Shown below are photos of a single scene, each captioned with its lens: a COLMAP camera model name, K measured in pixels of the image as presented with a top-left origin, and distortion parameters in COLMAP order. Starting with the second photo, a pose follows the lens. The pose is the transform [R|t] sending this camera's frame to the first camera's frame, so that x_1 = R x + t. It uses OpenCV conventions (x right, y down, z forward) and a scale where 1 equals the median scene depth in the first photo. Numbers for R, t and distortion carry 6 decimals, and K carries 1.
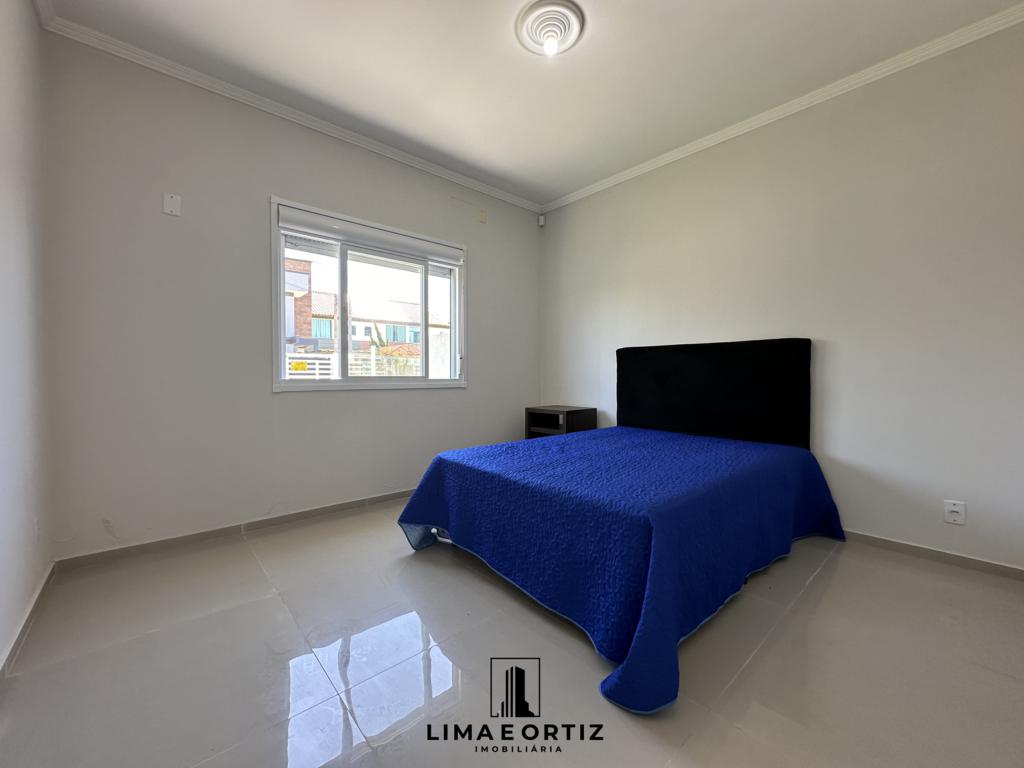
lens RADIAL K [[409.5, 0, 512.3], [0, 409.5, 382.9], [0, 0, 1]] dist [-0.001936, 0.000261]
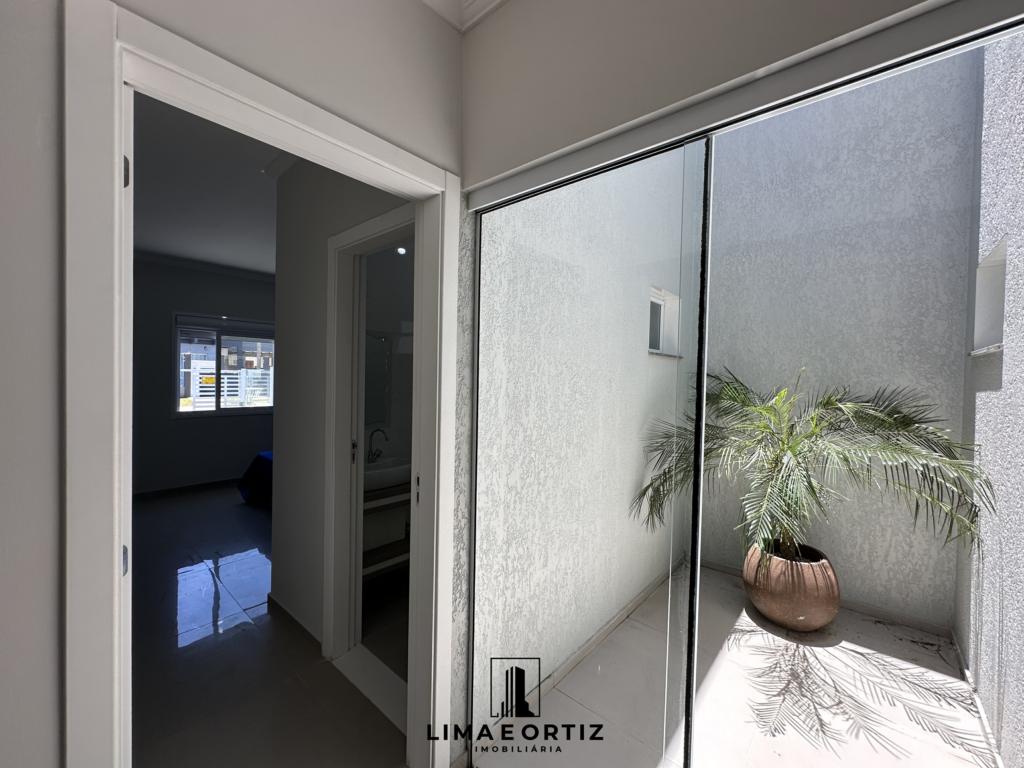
lens RADIAL K [[409.5, 0, 512.3], [0, 409.5, 382.9], [0, 0, 1]] dist [-0.001936, 0.000261]
pose [[0.991567, 0.020352, 0.127984, 0.598703], [-0.020400, 0.999791, -0.000941, -0.147051], [-0.127976, -0.001678, 0.991776, -0.871493]]
